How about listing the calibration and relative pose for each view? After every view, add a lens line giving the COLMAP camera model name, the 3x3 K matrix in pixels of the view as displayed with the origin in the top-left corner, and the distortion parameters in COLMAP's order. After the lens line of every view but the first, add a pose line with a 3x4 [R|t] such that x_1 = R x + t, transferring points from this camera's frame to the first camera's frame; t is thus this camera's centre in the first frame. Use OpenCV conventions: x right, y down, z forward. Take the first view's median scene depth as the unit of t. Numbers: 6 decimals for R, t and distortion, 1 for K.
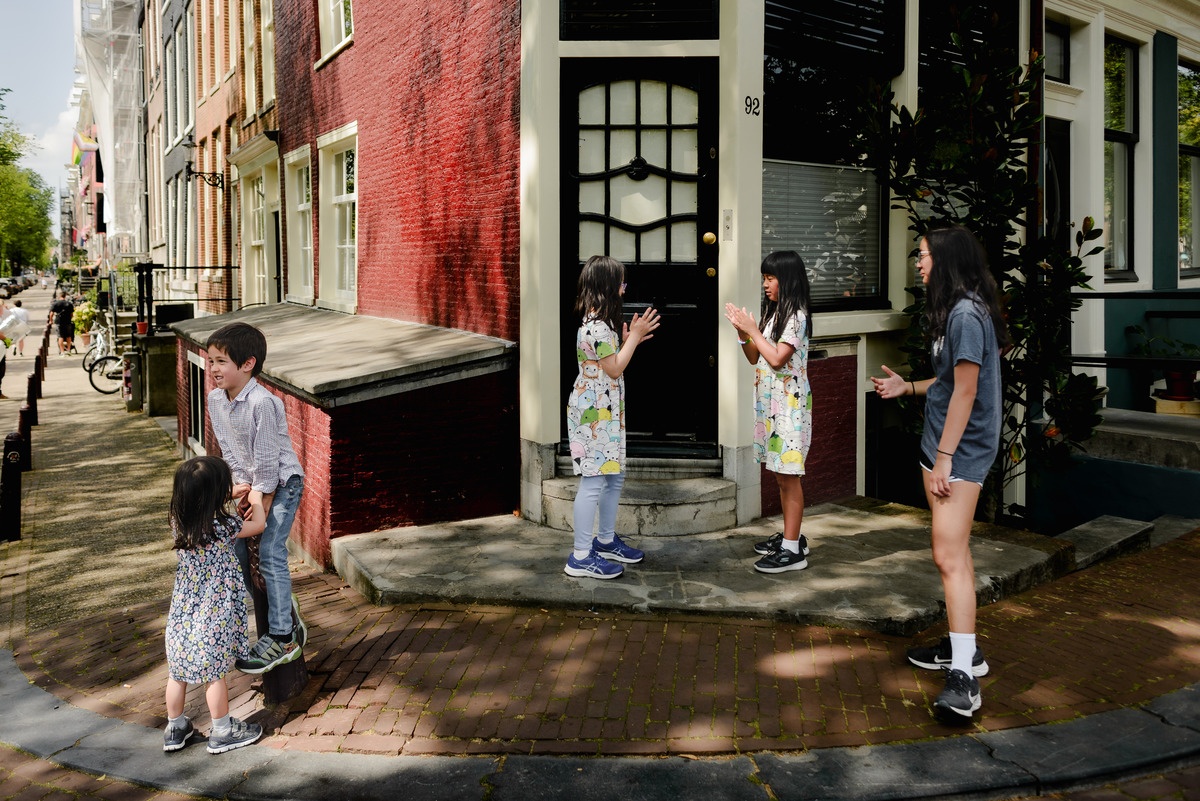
lens RADIAL K [[1761.9, 0, 600.0], [0, 1761.9, 400.5], [0, 0, 1]] dist [0.020326, -0.048994]
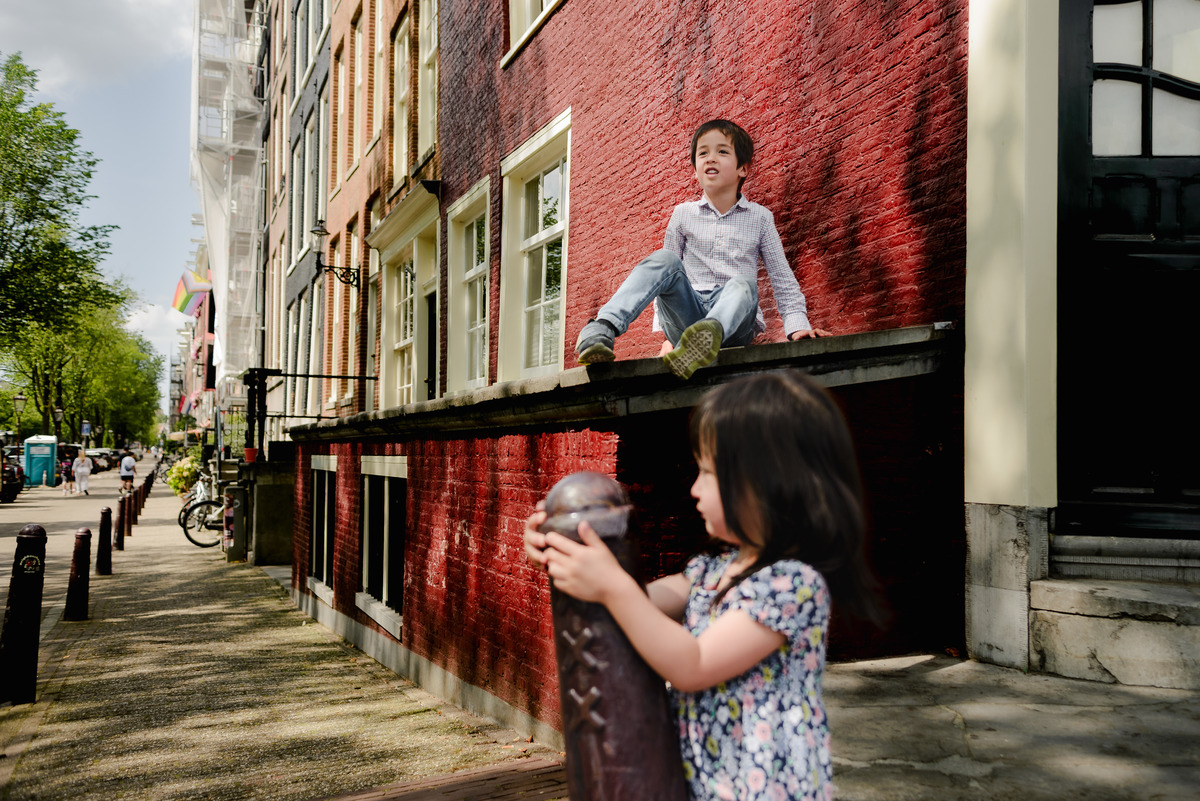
lens RADIAL K [[1588.4, 0, 600.0], [0, 1588.4, 400.5], [0, 0, 1]] dist [0.104982, -0.396423]
pose [[0.999118, 0.010266, -0.040718, -0.085547], [-0.015925, 0.989853, -0.141202, 0.038155], [0.038855, 0.141726, 0.989143, 0.339899]]
